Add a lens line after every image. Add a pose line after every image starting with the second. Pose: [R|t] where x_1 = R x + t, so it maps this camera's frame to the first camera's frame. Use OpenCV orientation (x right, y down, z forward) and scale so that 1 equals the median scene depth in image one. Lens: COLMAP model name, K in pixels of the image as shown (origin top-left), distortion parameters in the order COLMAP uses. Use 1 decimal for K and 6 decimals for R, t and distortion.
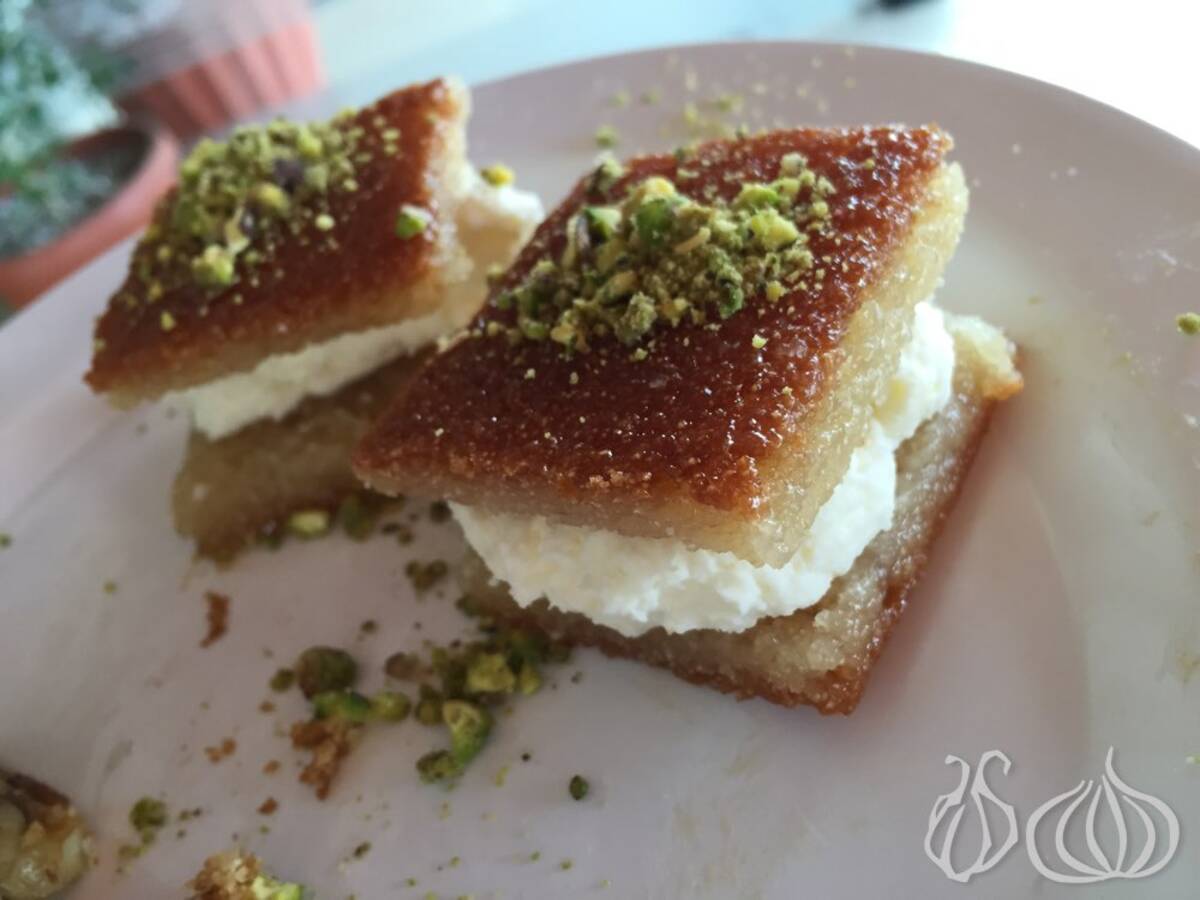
lens RADIAL K [[1018.9, 0, 600.0], [0, 1018.9, 450.0], [0, 0, 1]] dist [-0.001578, -0.005628]
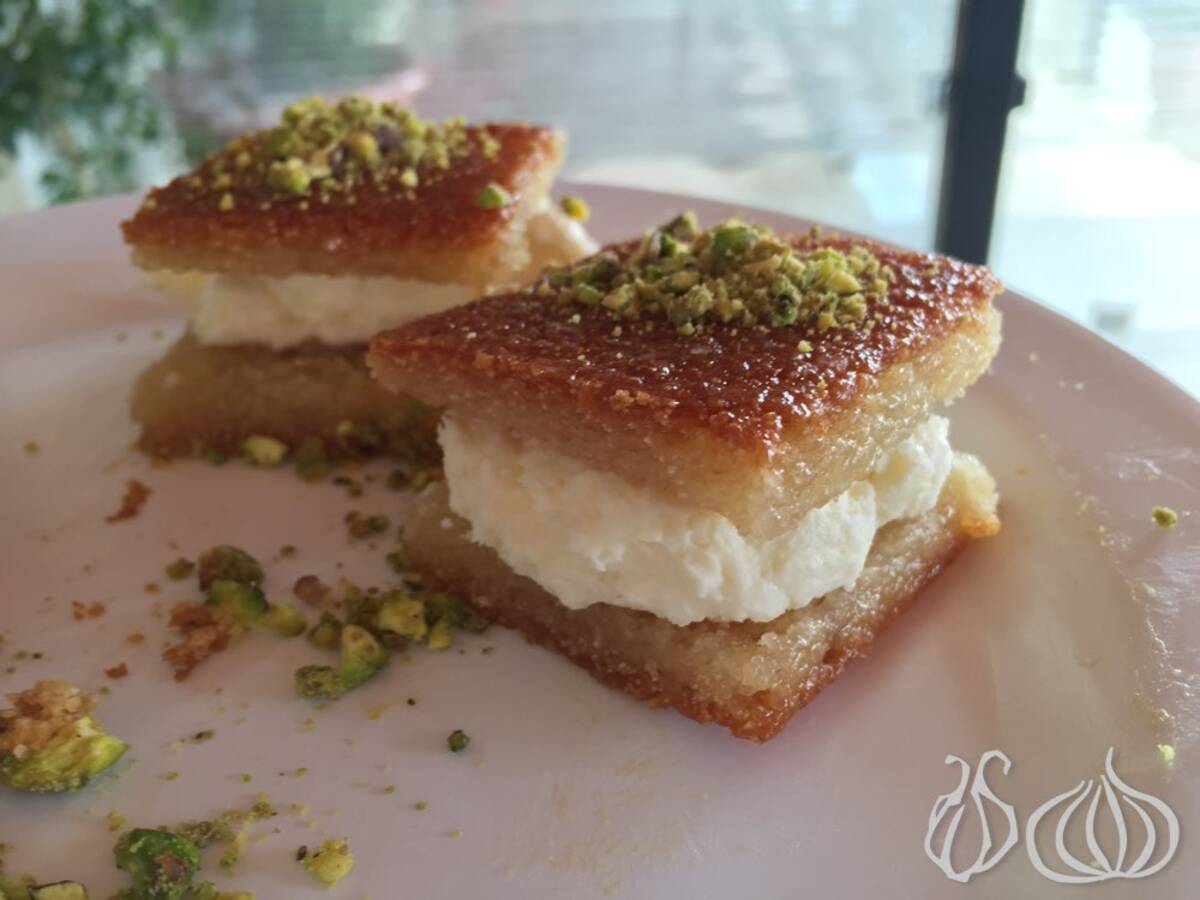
lens RADIAL K [[1009.5, 0, 603.6], [0, 1009.5, 441.9], [0, 0, 1]] dist [-0.011675, -0.004255]
pose [[0.929381, 0.367206, 0.037566, -0.033017], [-0.350213, 0.909348, -0.224583, 0.245088], [-0.116629, 0.195567, 0.973731, 0.029998]]
